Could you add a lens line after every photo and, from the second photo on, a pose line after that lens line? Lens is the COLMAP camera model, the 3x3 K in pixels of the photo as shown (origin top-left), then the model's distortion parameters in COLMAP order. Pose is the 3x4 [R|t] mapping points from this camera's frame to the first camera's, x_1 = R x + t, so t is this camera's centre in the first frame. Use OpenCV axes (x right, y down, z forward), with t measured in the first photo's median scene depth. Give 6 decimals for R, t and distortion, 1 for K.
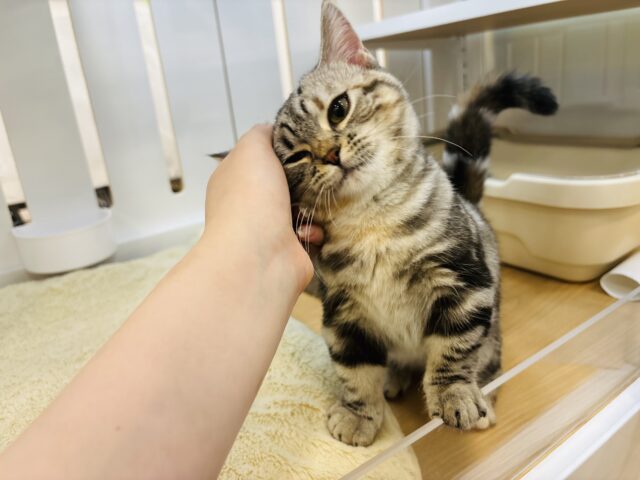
lens RADIAL K [[489.2, 0, 320.0], [0, 489.2, 240.0], [0, 0, 1]] dist [-0.001572, 0.009389]
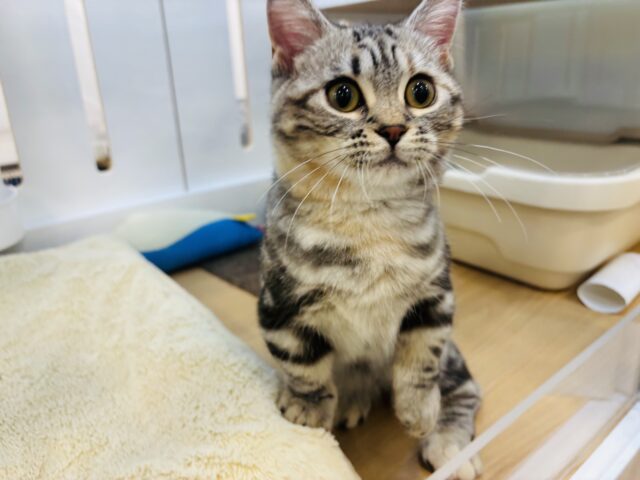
lens RADIAL K [[510.6, 0, 320.0], [0, 510.6, 240.0], [0, 0, 1]] dist [-0.001106, 0.004402]
pose [[0.994589, 0.028769, 0.099823, 0.004712], [-0.031168, 0.999260, 0.022555, -0.015415], [-0.099101, -0.025544, 0.994750, 0.114470]]
